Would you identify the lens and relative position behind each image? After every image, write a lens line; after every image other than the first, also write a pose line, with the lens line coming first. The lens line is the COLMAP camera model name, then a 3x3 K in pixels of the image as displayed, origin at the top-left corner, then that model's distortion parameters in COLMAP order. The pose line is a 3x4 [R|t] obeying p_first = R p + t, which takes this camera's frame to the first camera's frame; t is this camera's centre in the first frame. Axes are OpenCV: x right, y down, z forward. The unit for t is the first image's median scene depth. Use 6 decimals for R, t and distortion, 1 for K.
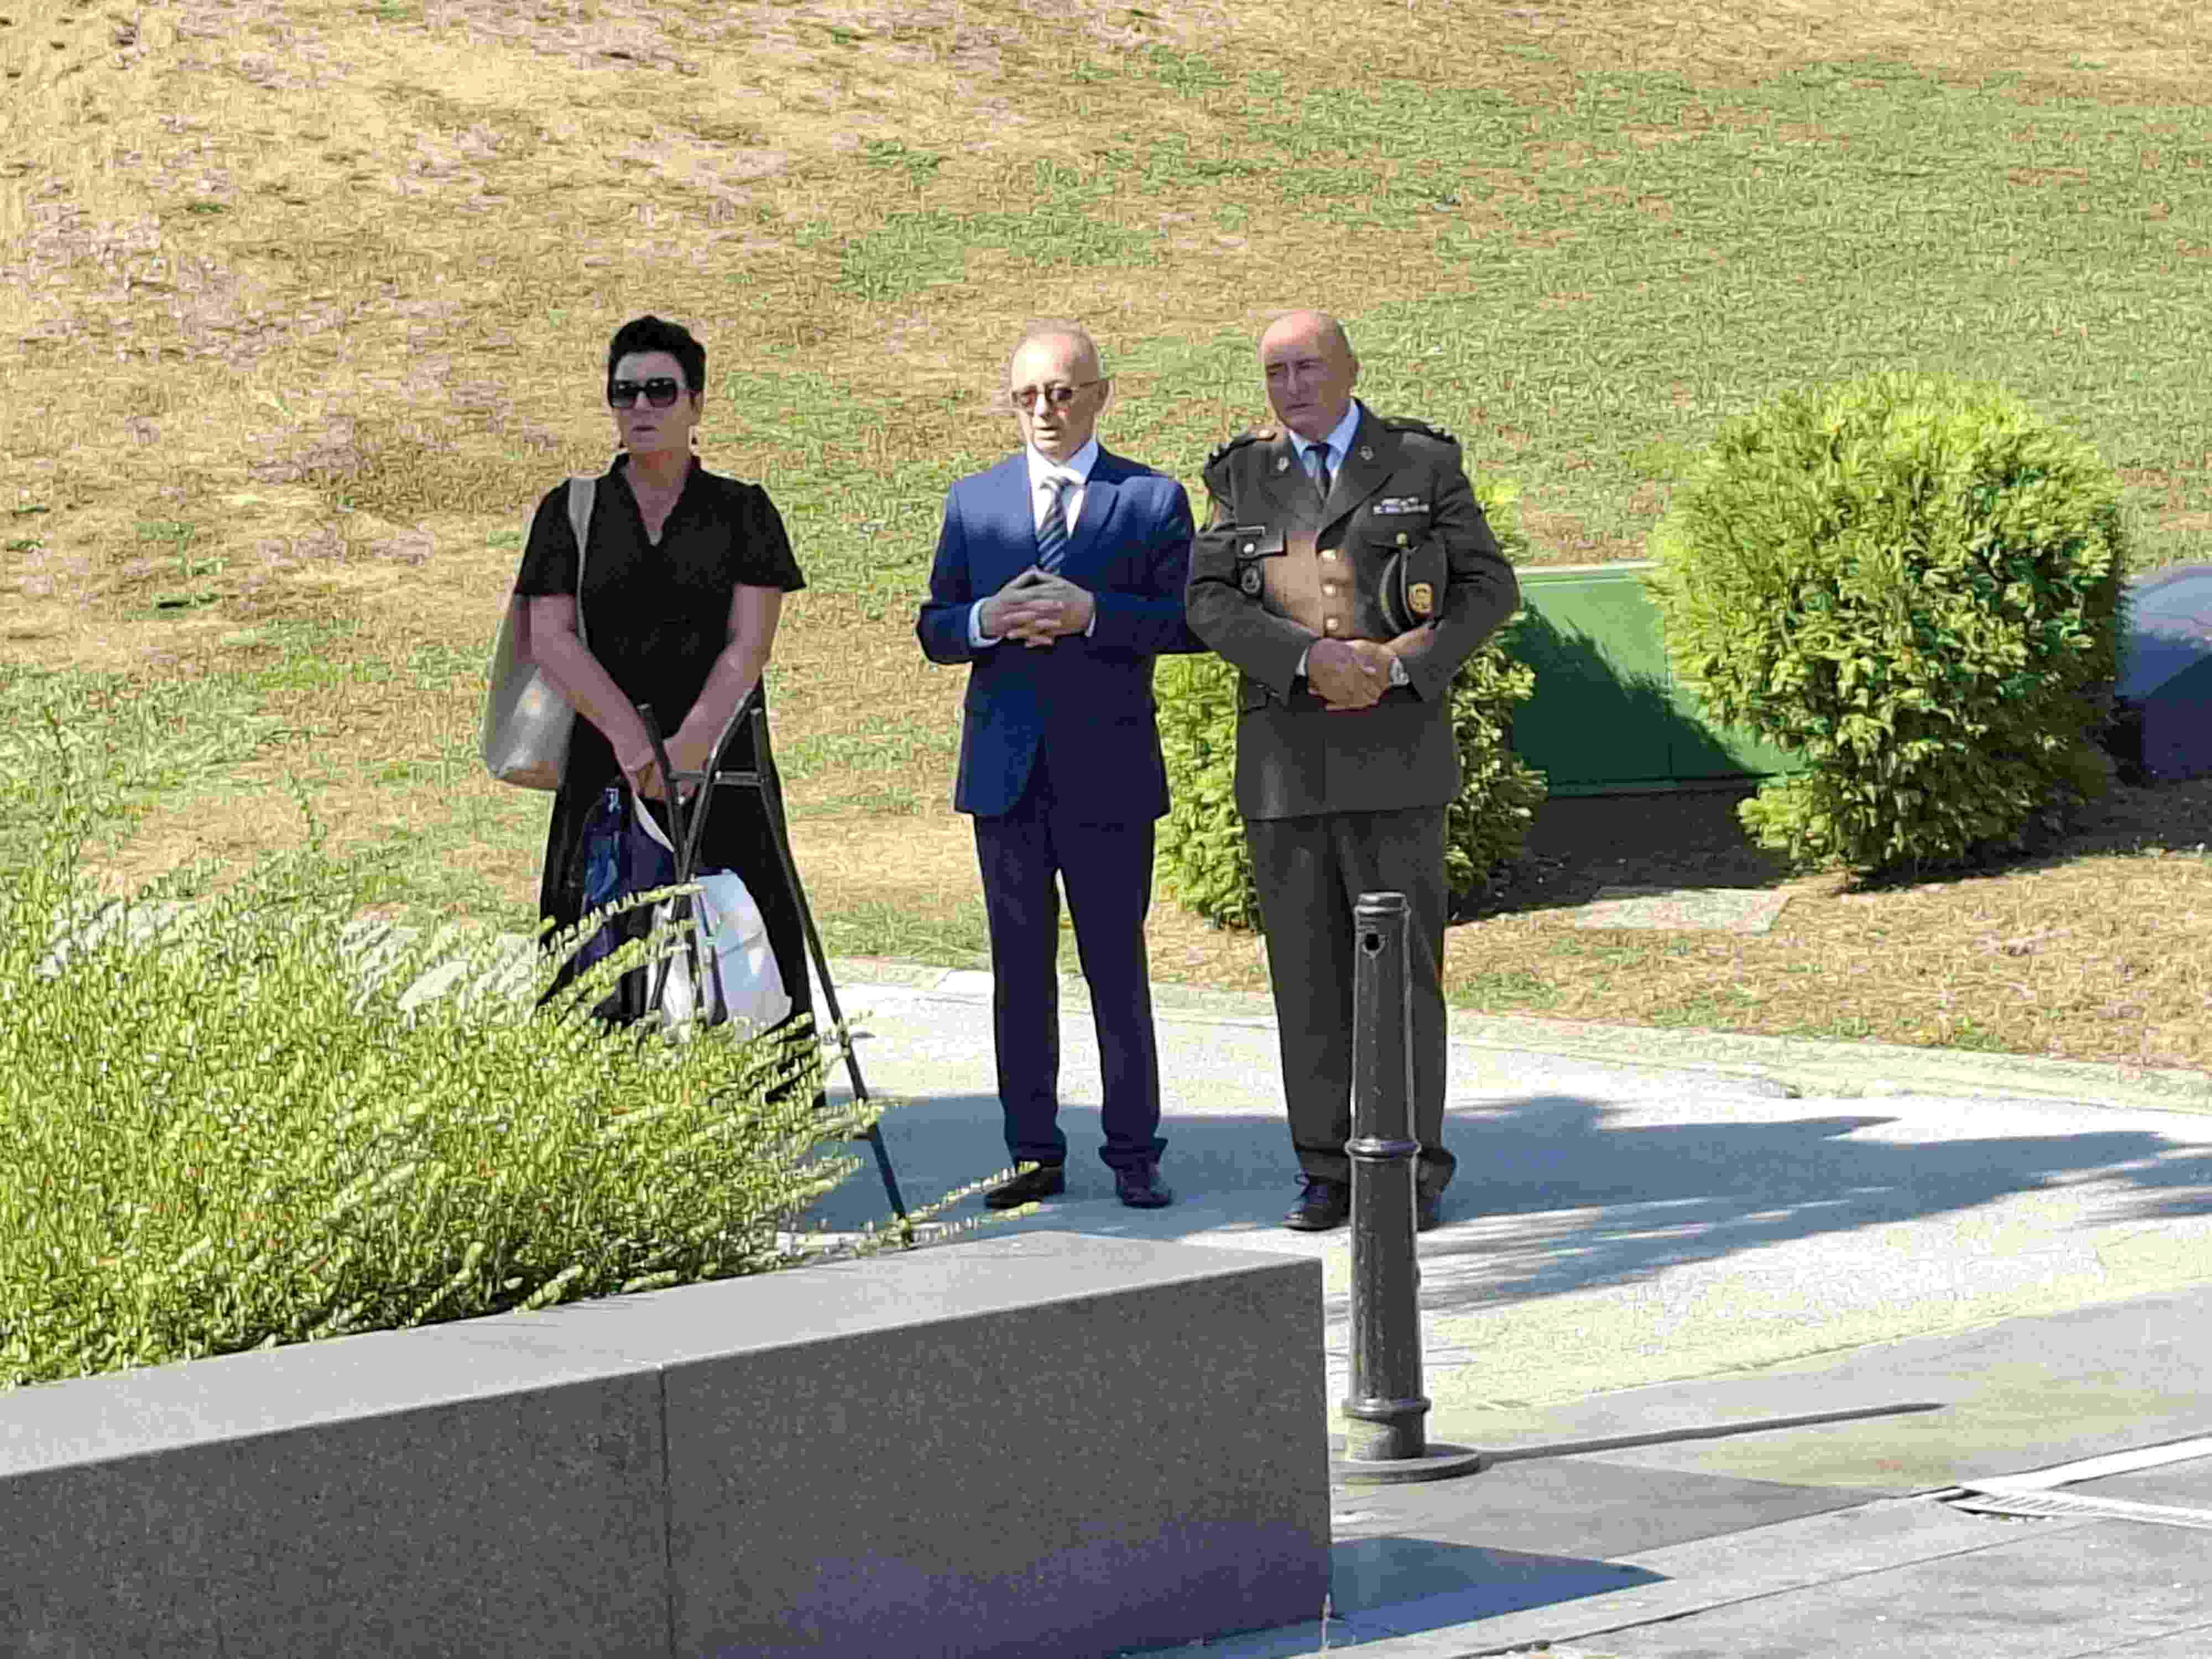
lens RADIAL K [[6811.5, 0, 1106.0], [0, 6811.5, 829.5], [0, 0, 1]] dist [0.042238, 1.487432]
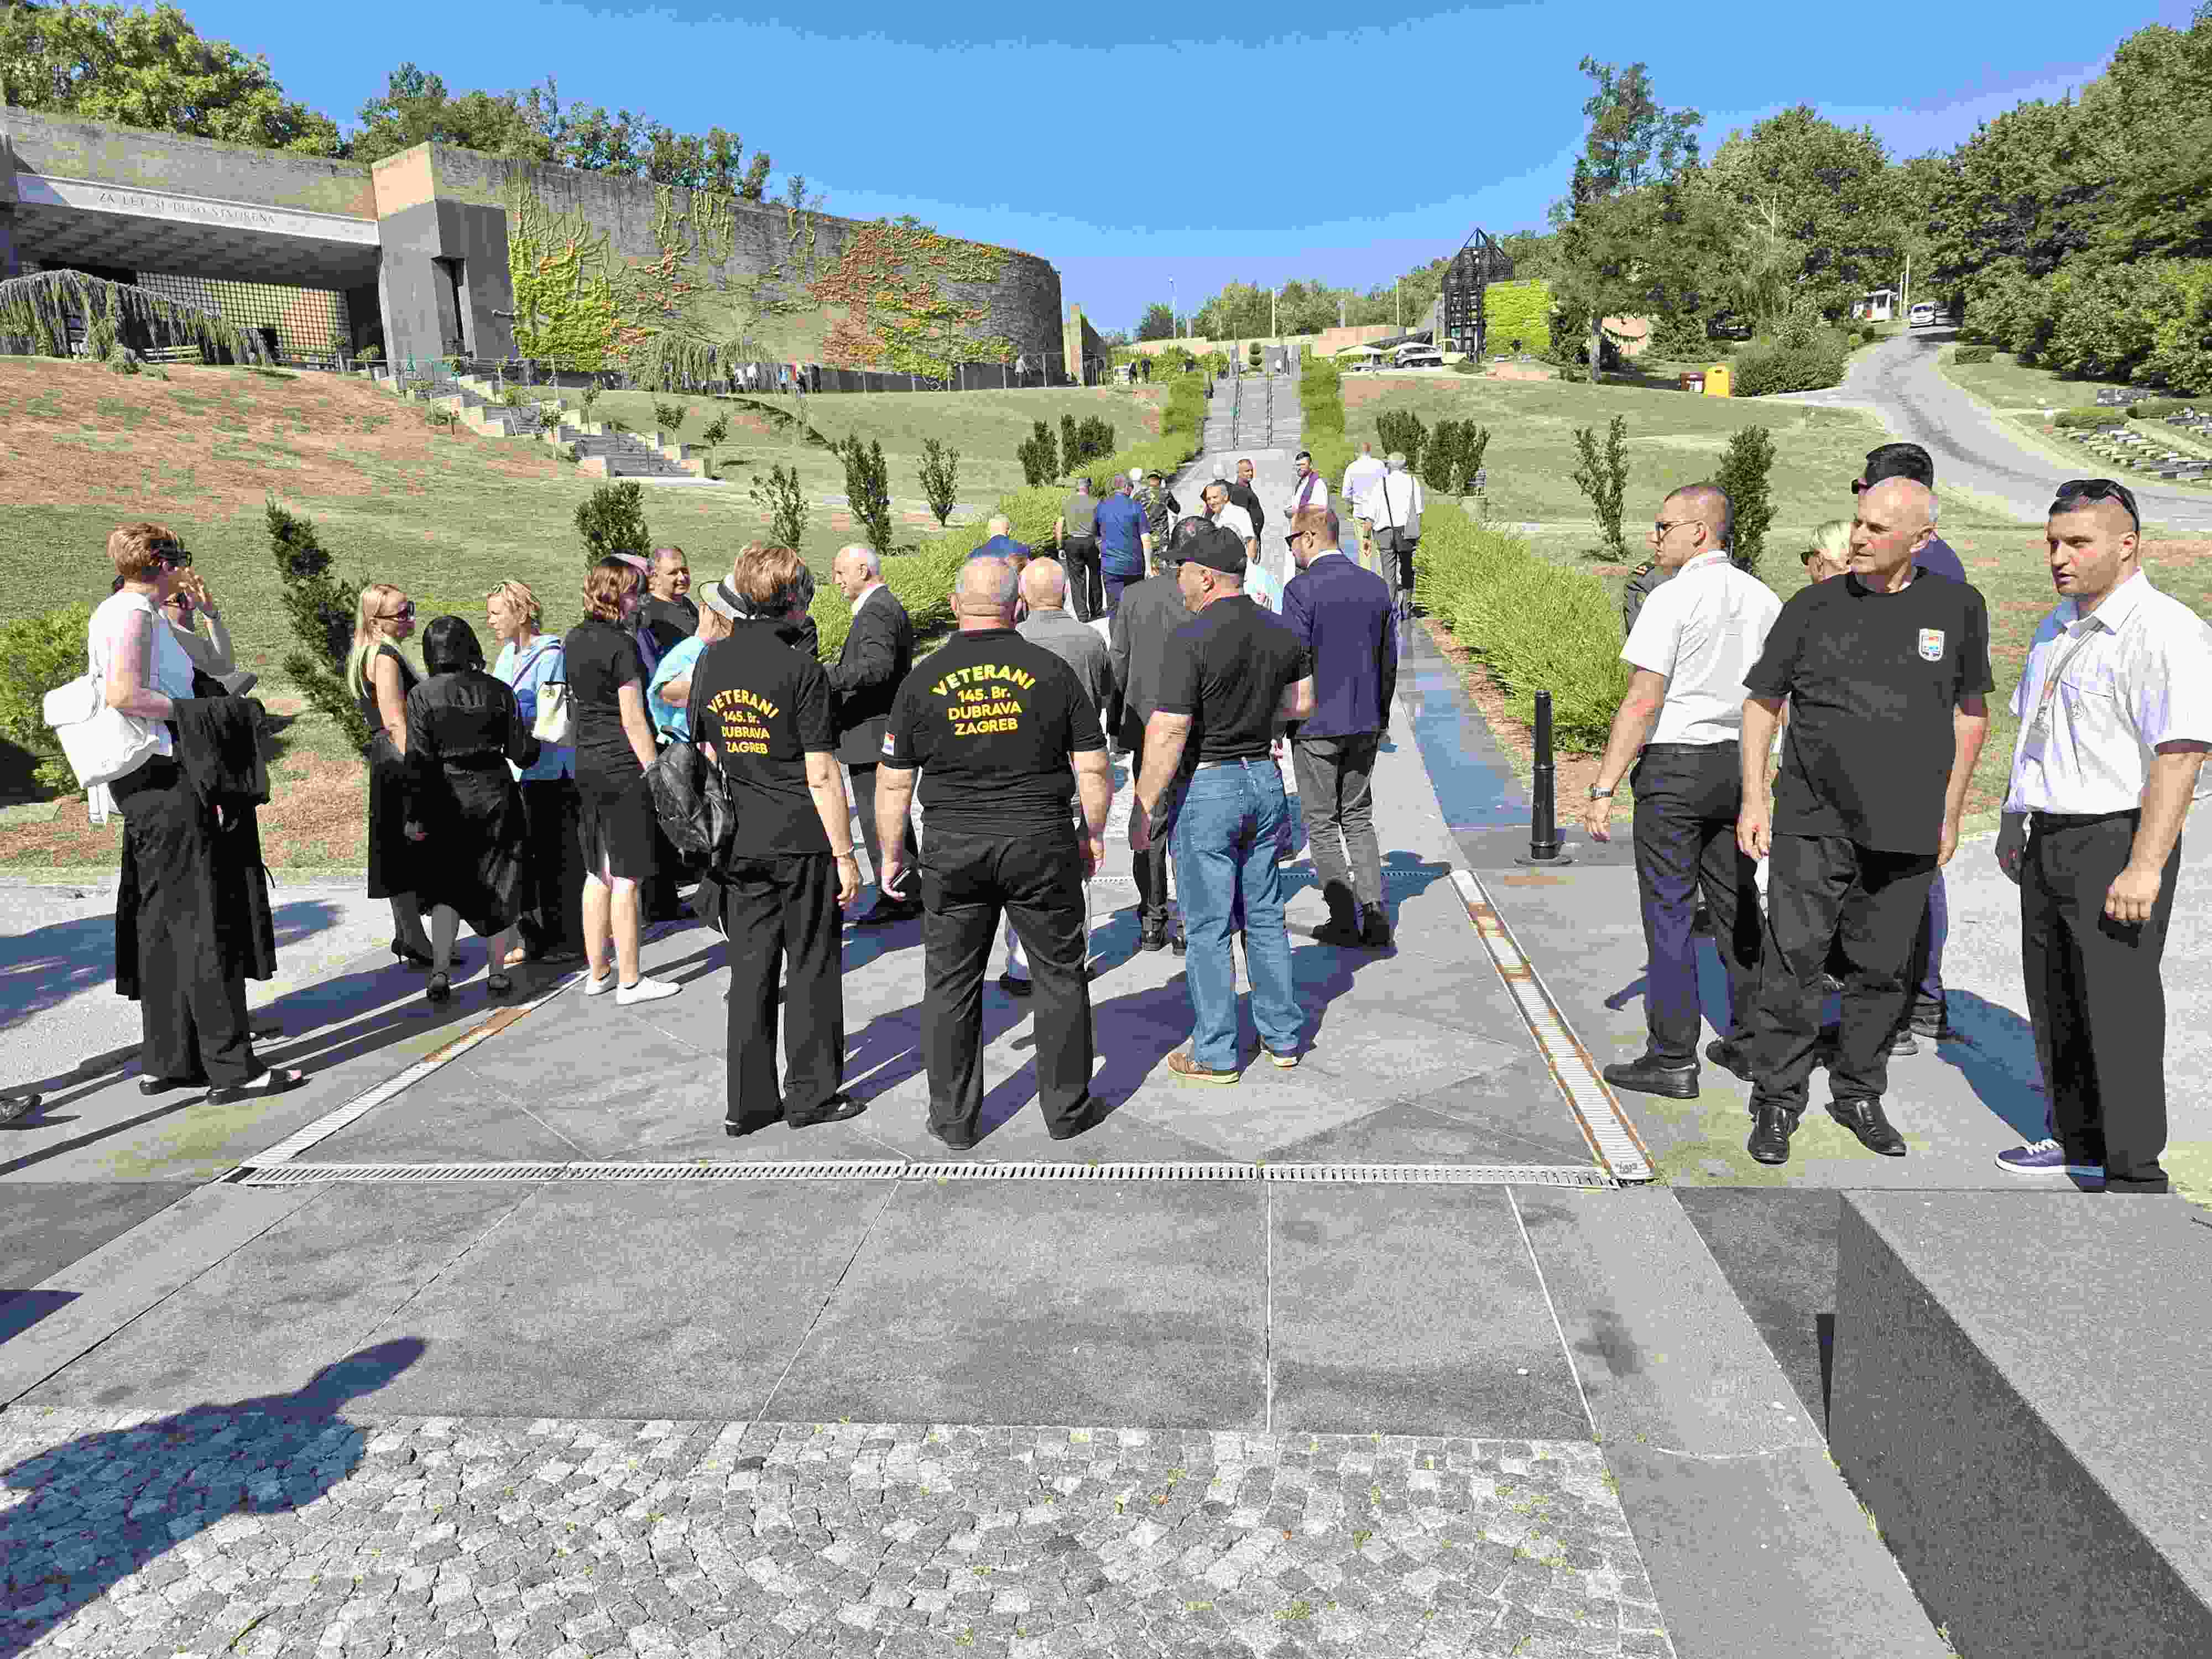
lens RADIAL K [[1491.6, 0, 1015.2], [0, 1491.6, 820.5], [0, 0, 1]] dist [0.071294, -0.079340]
pose [[0.777246, -0.108197, 0.619824, 0.022663], [0.060305, 0.993379, 0.097783, -0.019459], [-0.626300, -0.038623, 0.778624, 0.305907]]
